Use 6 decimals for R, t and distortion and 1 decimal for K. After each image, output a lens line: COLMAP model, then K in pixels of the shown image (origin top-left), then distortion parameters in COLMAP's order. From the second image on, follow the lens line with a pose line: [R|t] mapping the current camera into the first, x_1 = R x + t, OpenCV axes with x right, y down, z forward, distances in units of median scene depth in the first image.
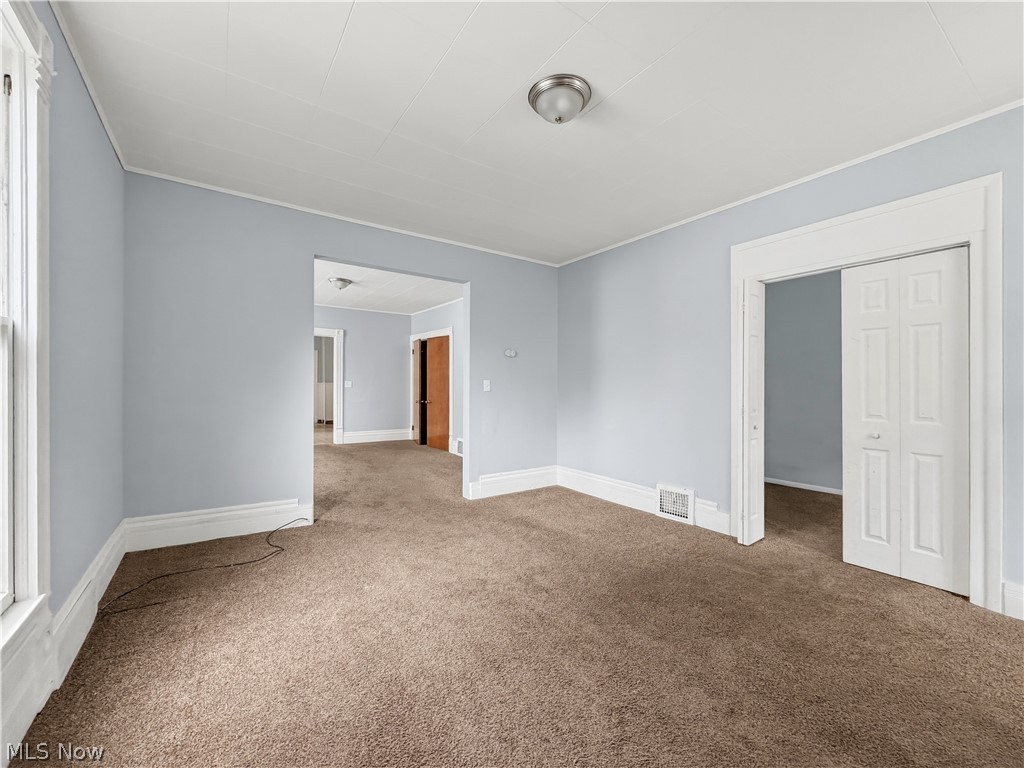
lens RADIAL K [[423.9, 0, 512.0], [0, 423.9, 384.0], [0, 0, 1]] dist [0.002362, 0.000198]
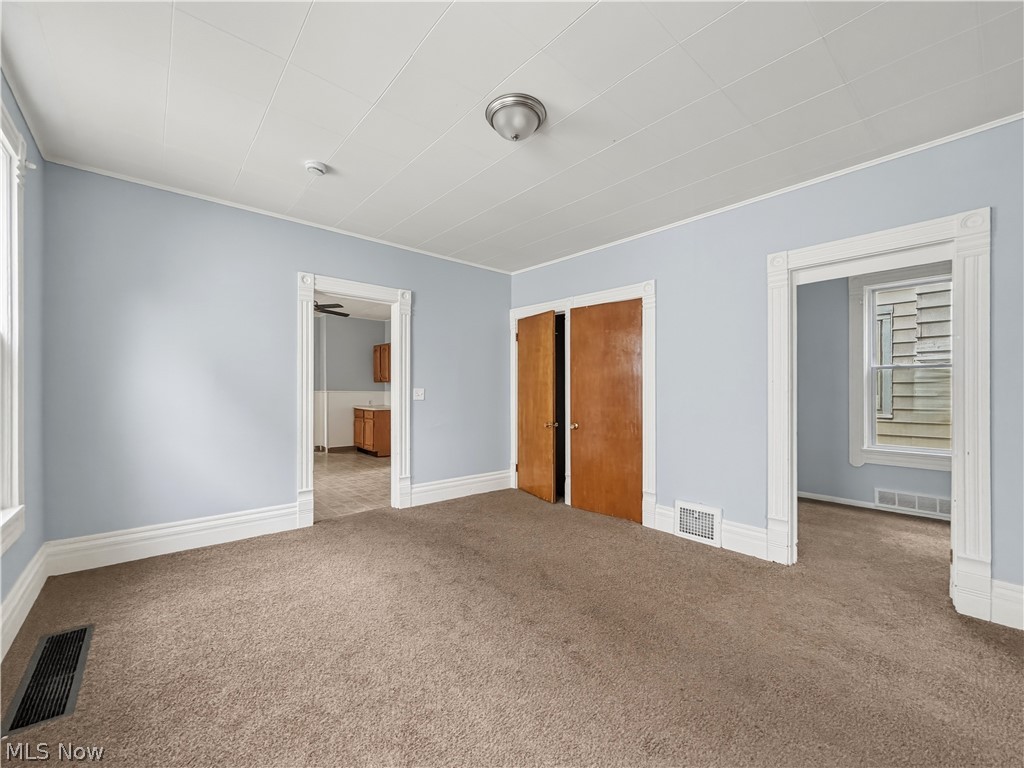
lens RADIAL K [[412.6, 0, 512.9], [0, 412.6, 389.1], [0, 0, 1]] dist [-0.001505, -0.000224]
pose [[0.994071, -0.001689, 0.108719, -0.298474], [0.002709, 0.999954, -0.009231, 0.000017], [-0.108698, 0.009471, 0.994030, 0.432381]]
